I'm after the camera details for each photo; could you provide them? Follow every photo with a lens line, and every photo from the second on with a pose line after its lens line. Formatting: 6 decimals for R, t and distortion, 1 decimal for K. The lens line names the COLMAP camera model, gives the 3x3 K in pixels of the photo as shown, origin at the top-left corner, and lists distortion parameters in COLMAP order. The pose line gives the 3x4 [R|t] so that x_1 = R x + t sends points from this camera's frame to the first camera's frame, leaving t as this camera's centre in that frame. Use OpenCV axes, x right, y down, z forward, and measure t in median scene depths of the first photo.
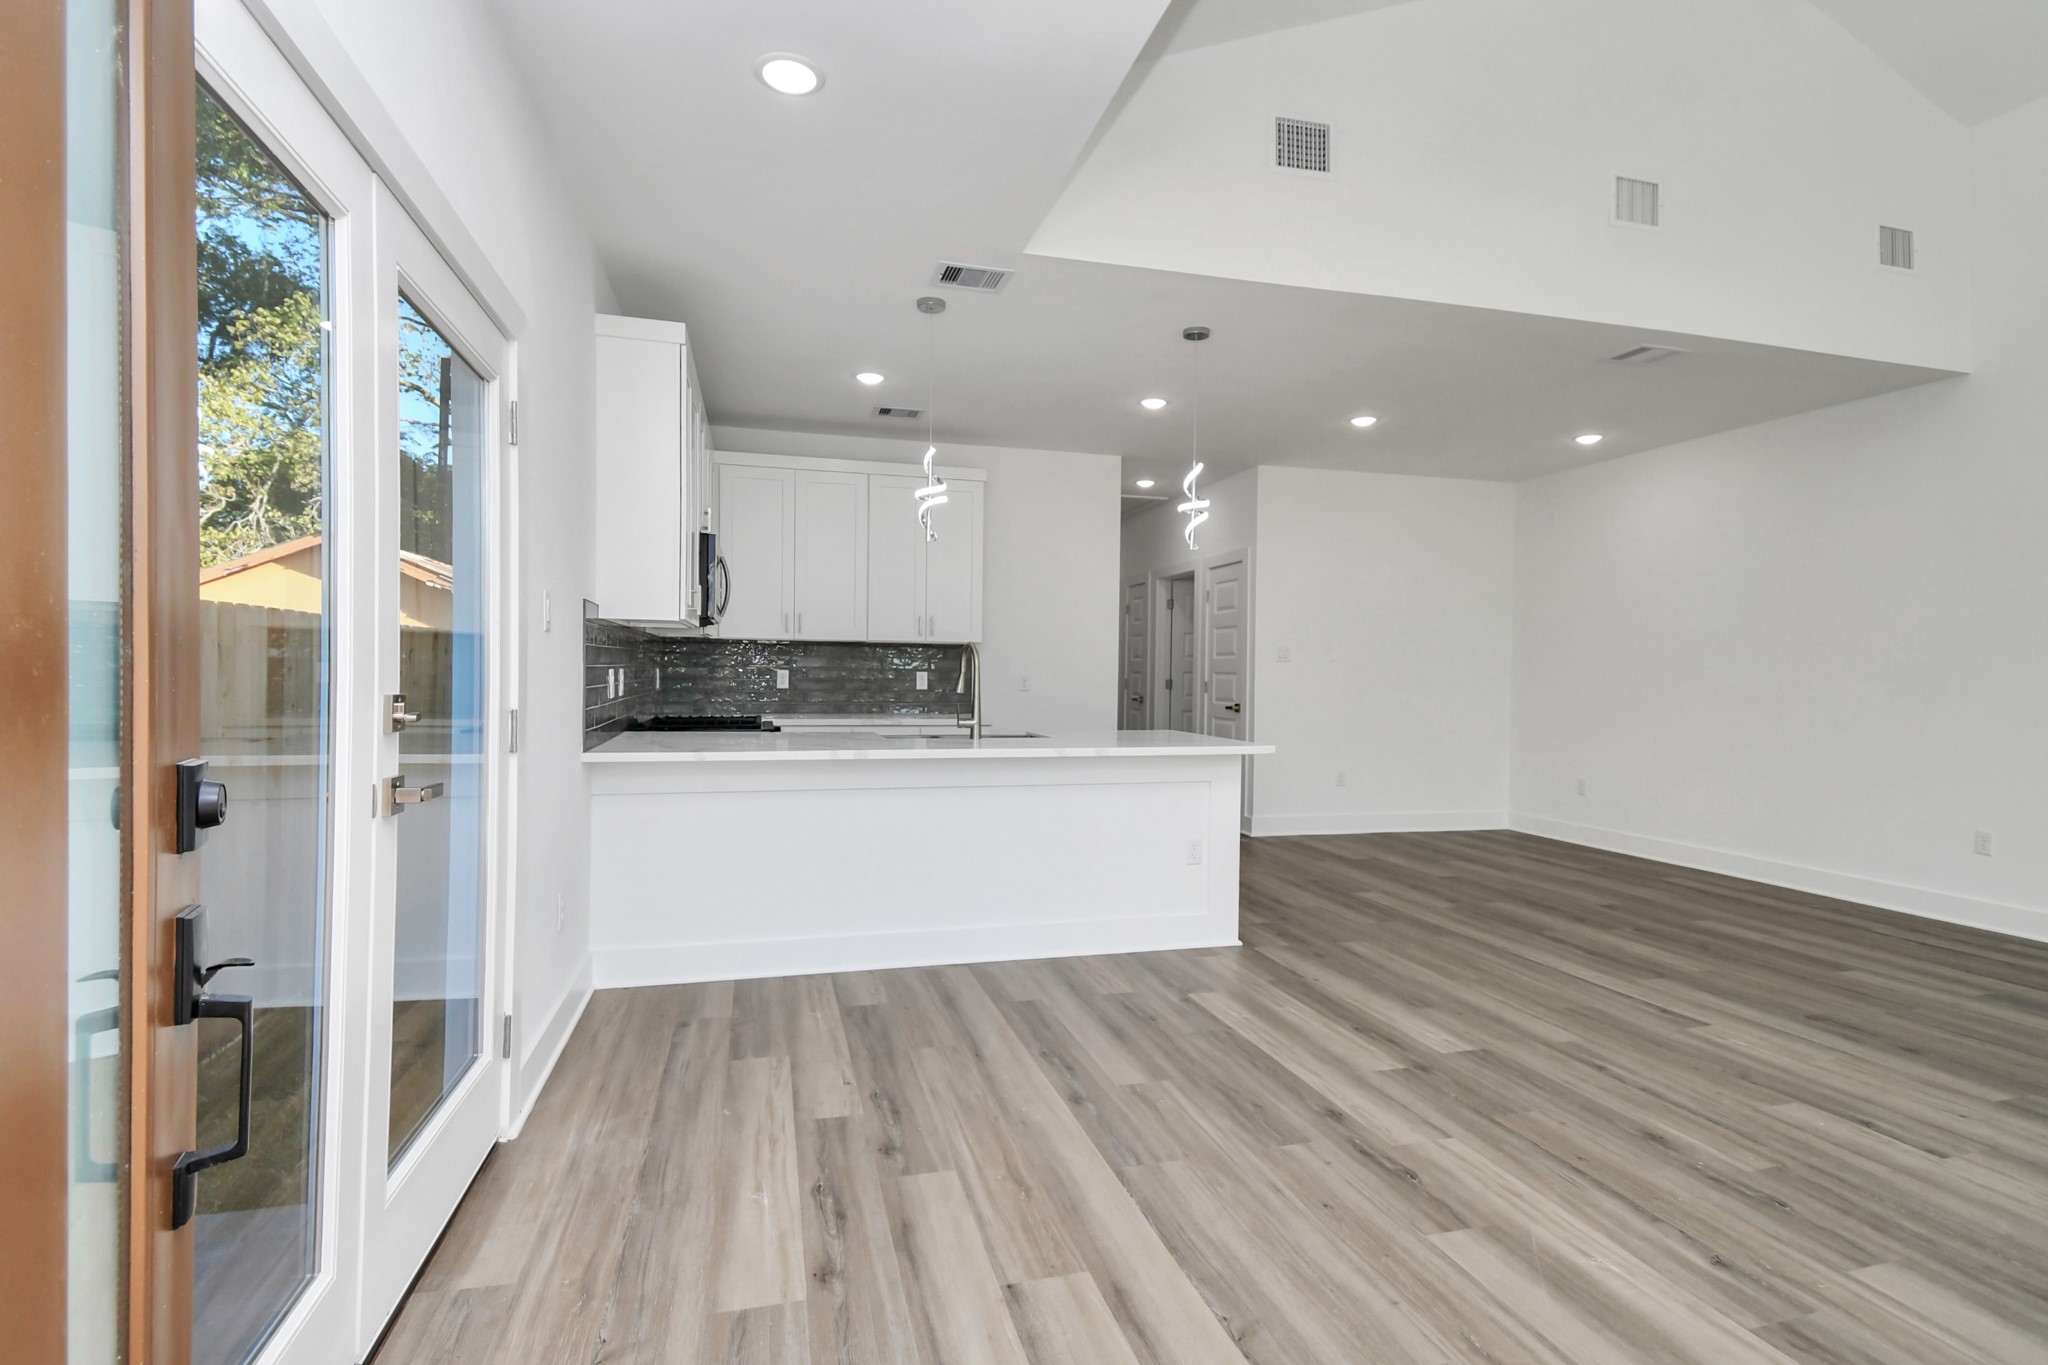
lens RADIAL K [[978.1, 0, 1024.0], [0, 978.1, 682.5], [0, 0, 1]] dist [0.050851, -0.040623]
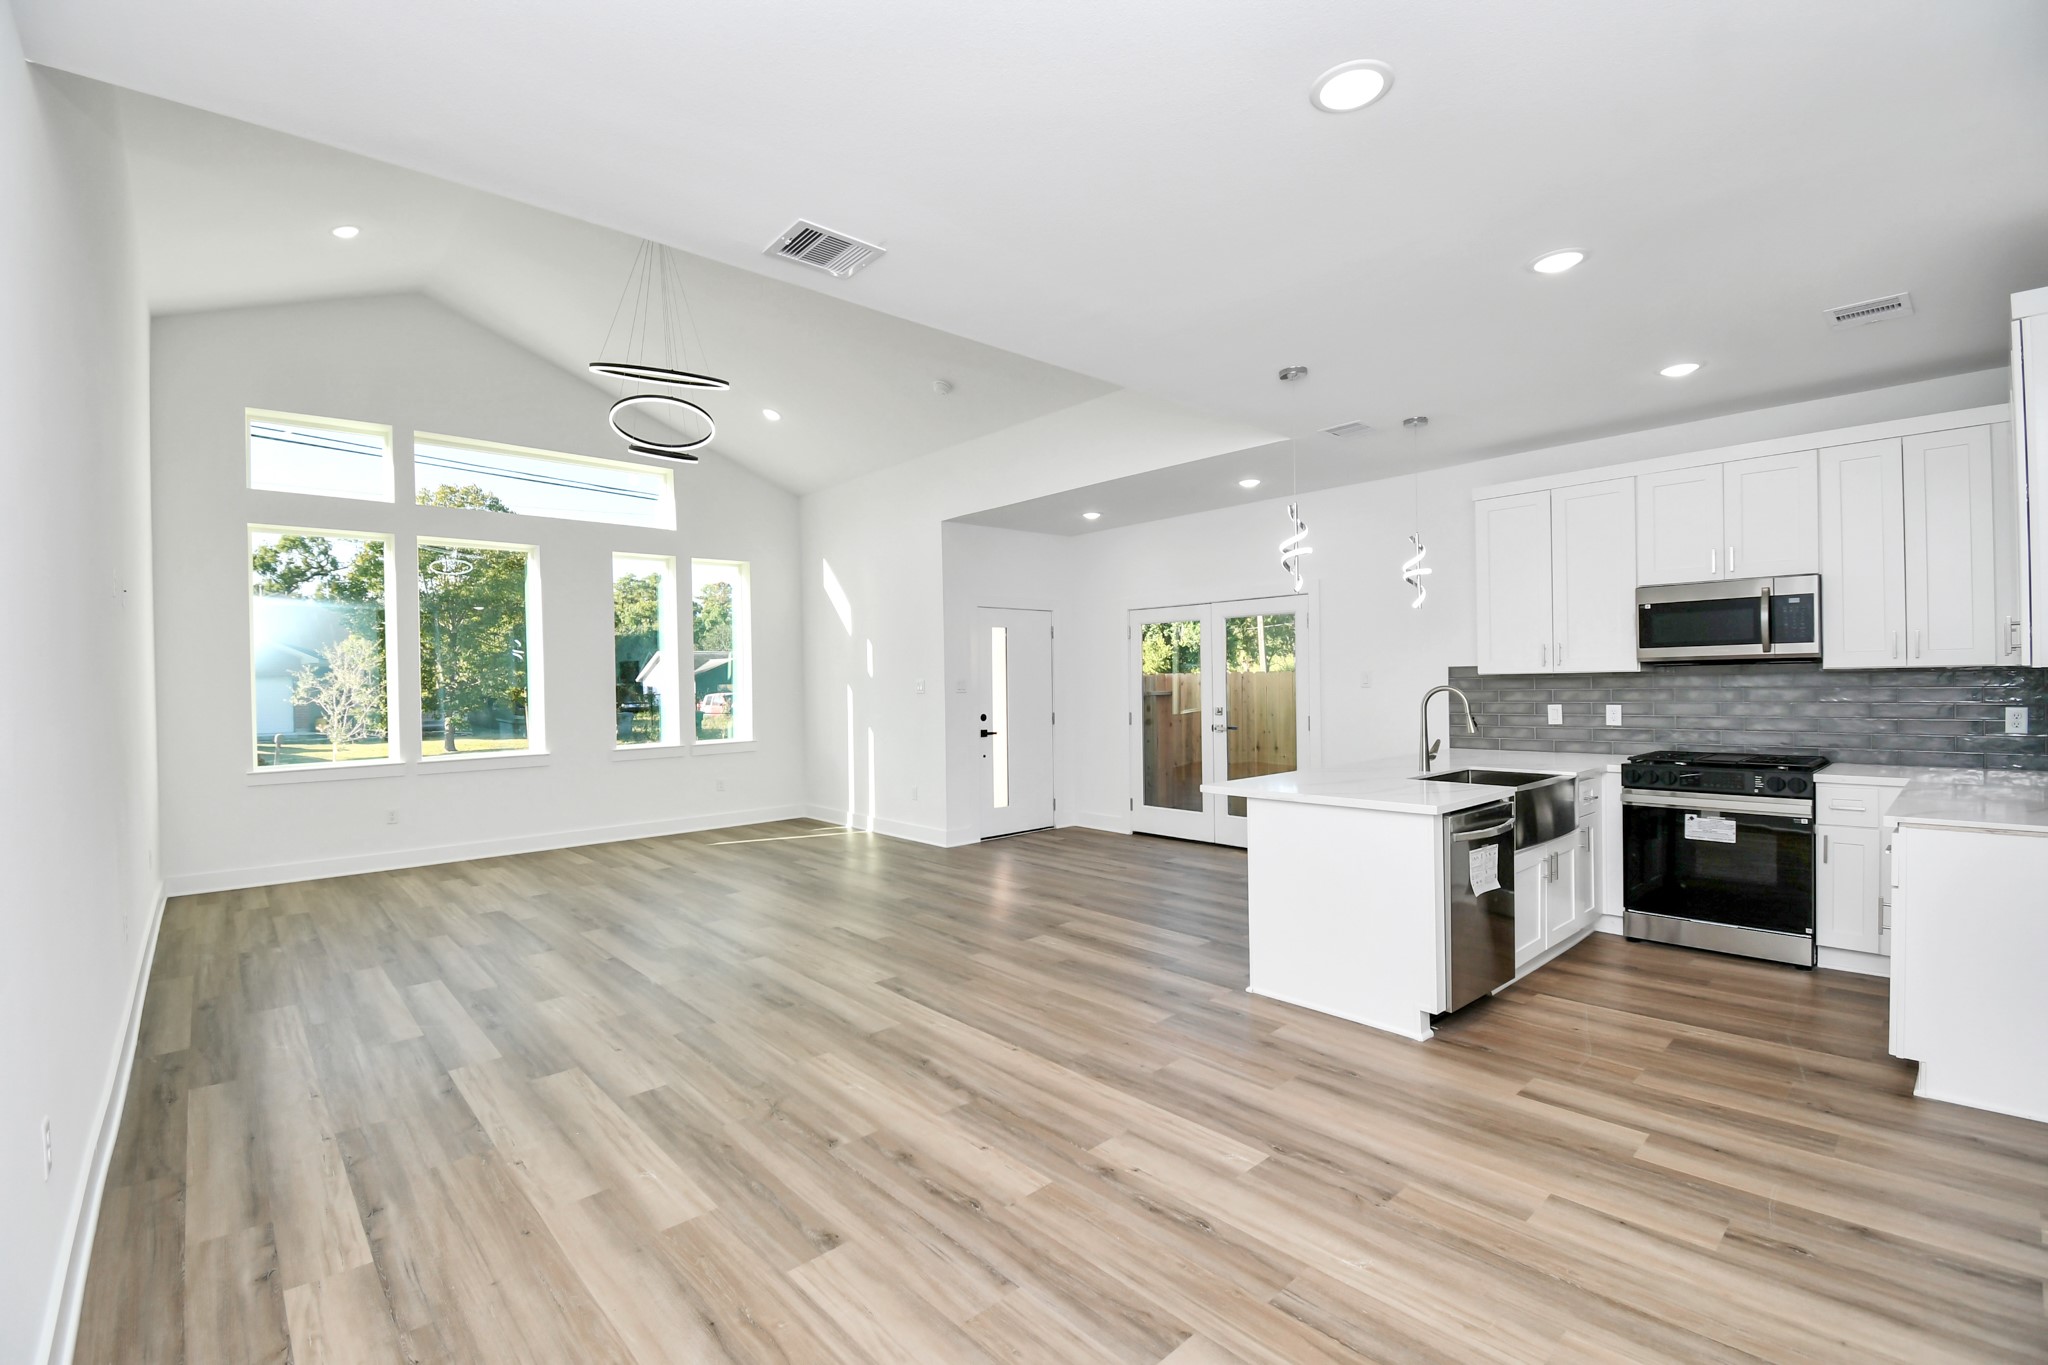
lens RADIAL K [[898.1, 0, 1015.7], [0, 898.1, 688.2], [0, 0, 1]] dist [0.024729, -0.029220]
pose [[-0.893517, 0.005995, -0.448988, 0.880157], [-0.000676, 0.999892, 0.014696, -0.054646], [0.449028, 0.013435, -0.893417, 1.789123]]
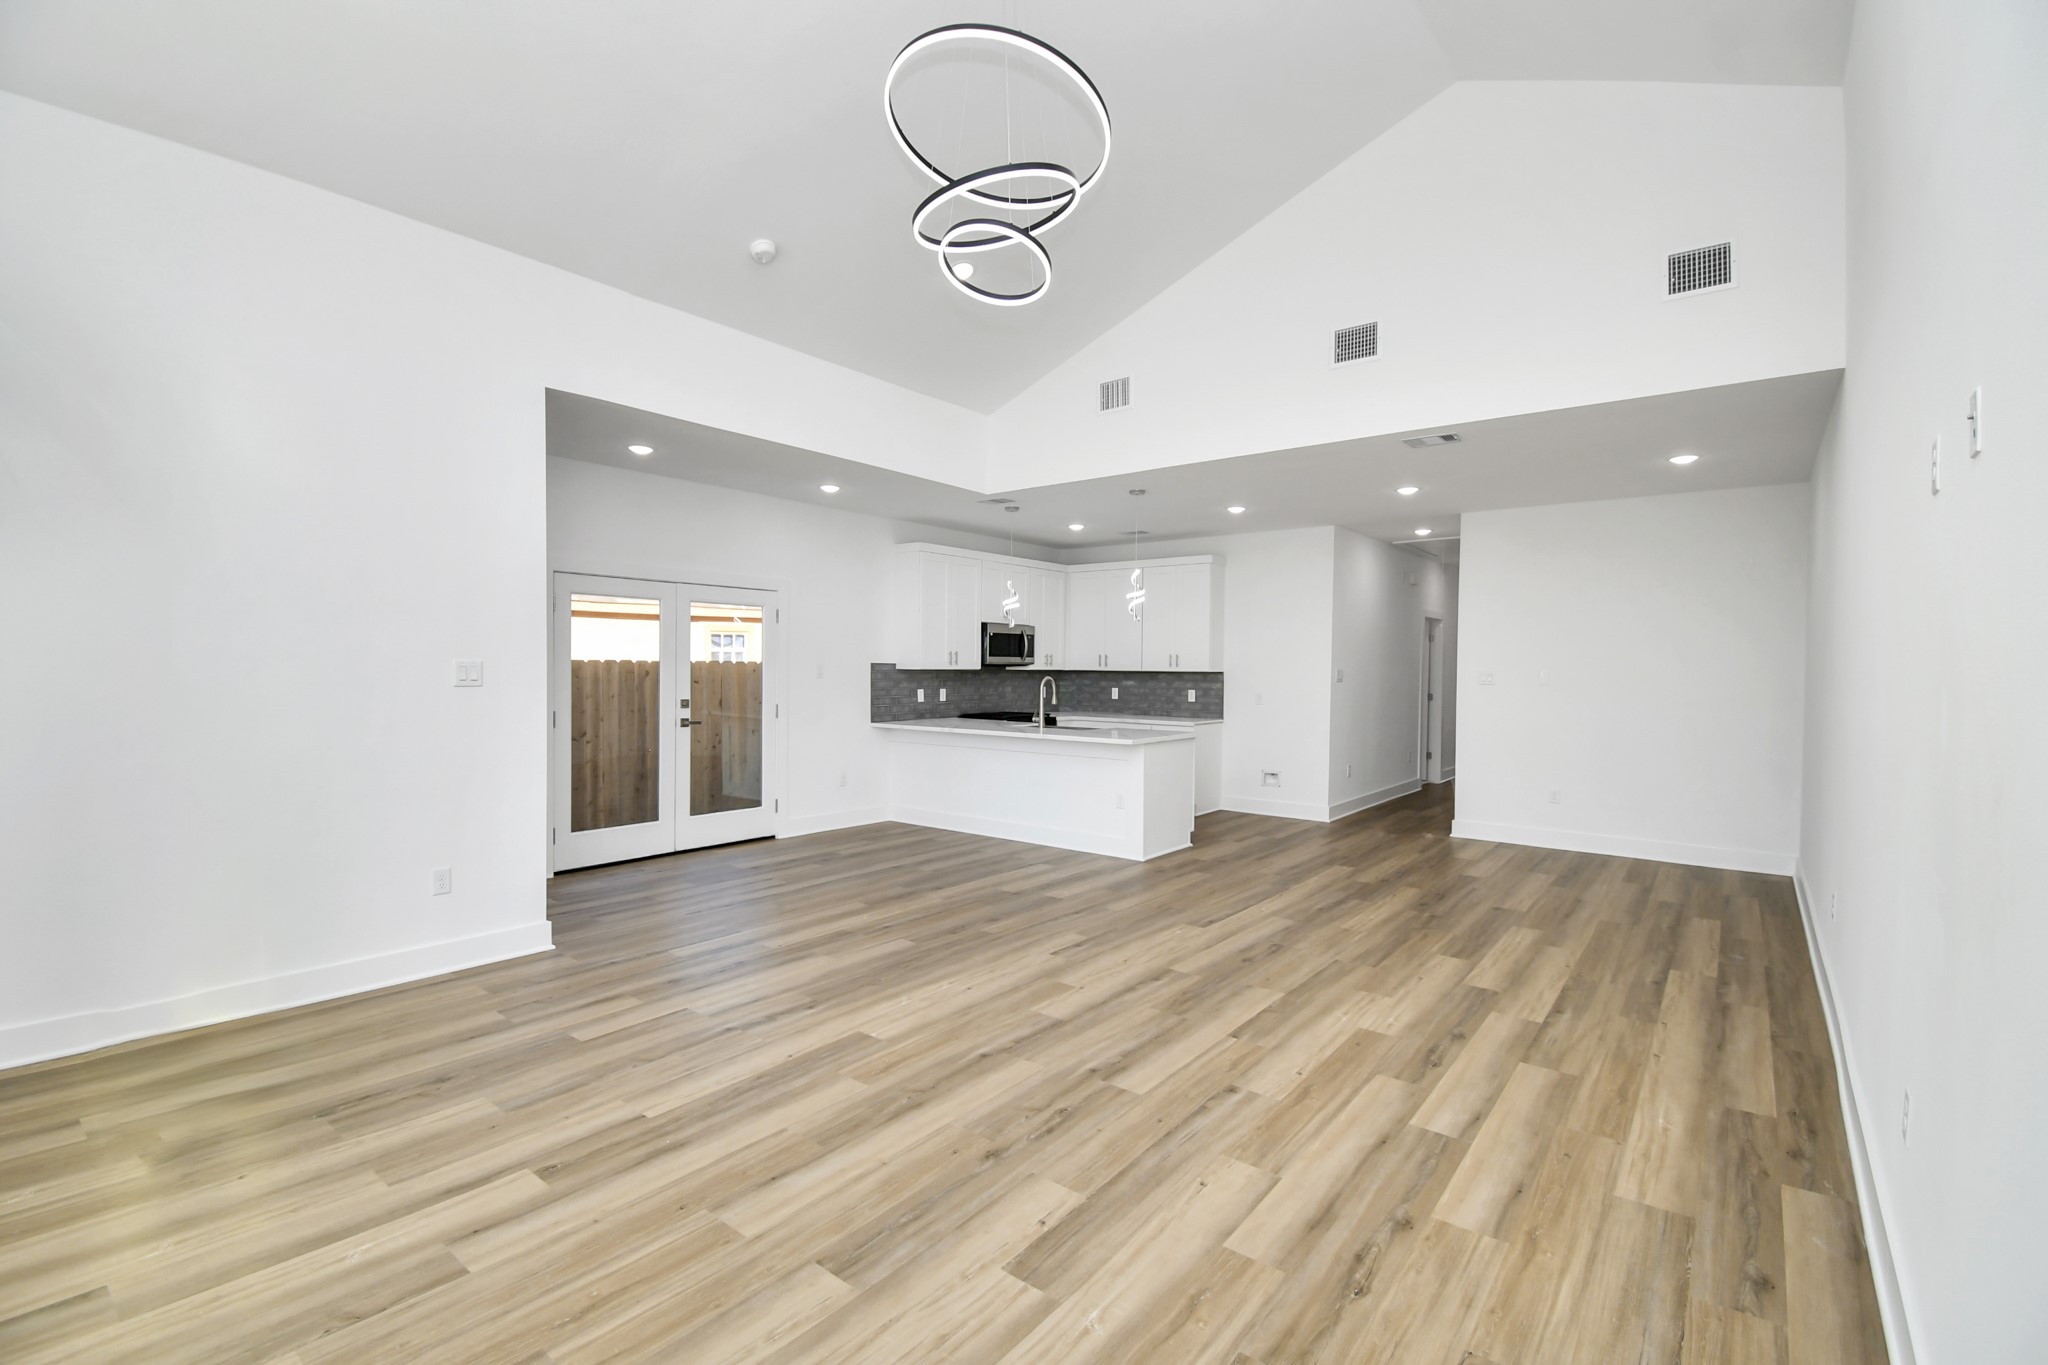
lens RADIAL K [[898.1, 0, 1015.7], [0, 898.1, 688.2], [0, 0, 1]] dist [0.024729, -0.029220]
pose [[0.587407, 0.011861, -0.809205, 1.373382], [-0.012602, 0.999905, 0.005508, -0.028418], [0.809193, 0.006962, 0.587501, -0.057167]]
